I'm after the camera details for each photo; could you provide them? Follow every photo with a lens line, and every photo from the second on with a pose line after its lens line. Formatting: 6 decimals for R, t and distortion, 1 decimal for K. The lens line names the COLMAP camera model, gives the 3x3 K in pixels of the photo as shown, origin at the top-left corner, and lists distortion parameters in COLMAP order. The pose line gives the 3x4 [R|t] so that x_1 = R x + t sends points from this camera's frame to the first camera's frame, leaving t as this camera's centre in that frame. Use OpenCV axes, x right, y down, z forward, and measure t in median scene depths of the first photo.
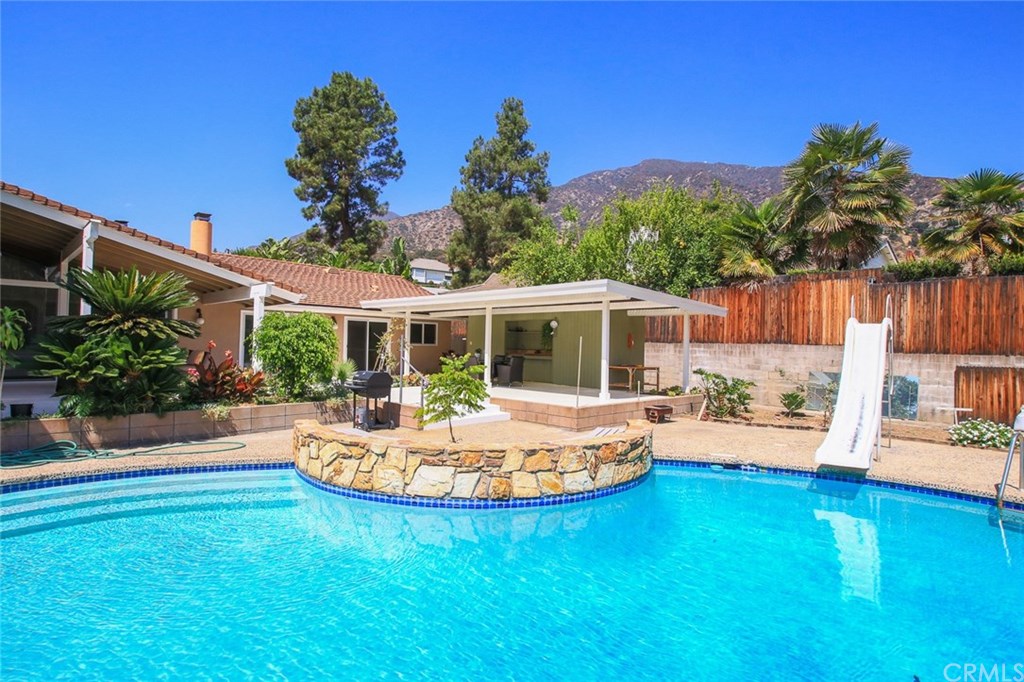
lens RADIAL K [[551.1, 0, 523.0], [0, 551.1, 323.6], [0, 0, 1]] dist [0.022621, -0.036839]
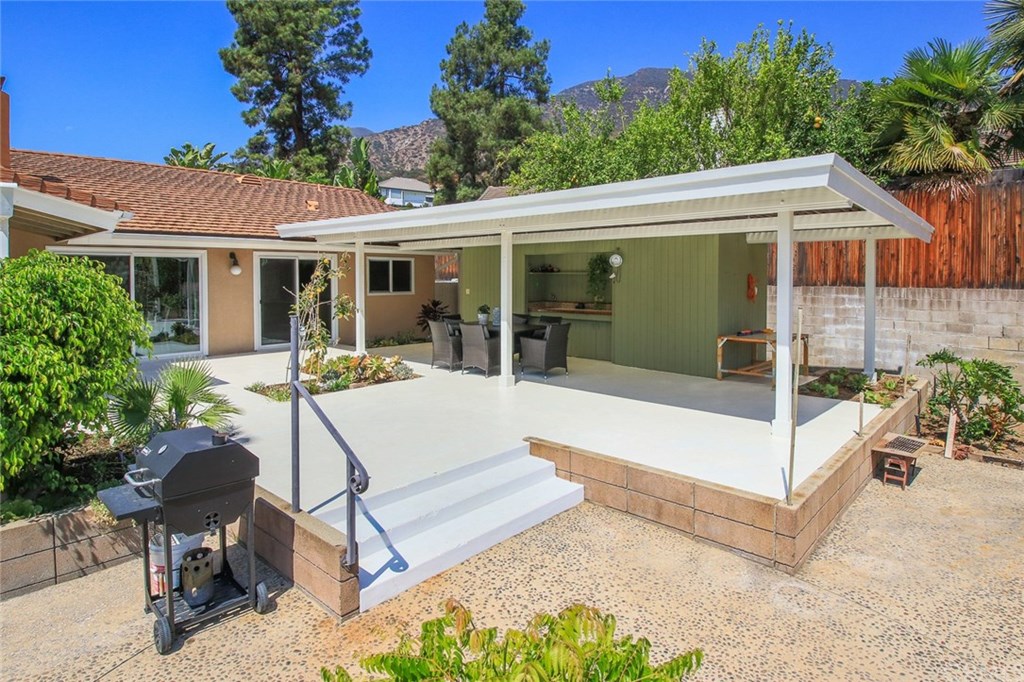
lens RADIAL K [[551.1, 0, 514.2], [0, 551.1, 285.7], [0, 0, 1]] dist [0.022621, -0.036839]
pose [[0.999766, -0.017340, 0.012961, -0.048616], [0.016442, 0.997652, 0.066485, -0.010468], [-0.014083, -0.066256, 0.997703, 0.371999]]
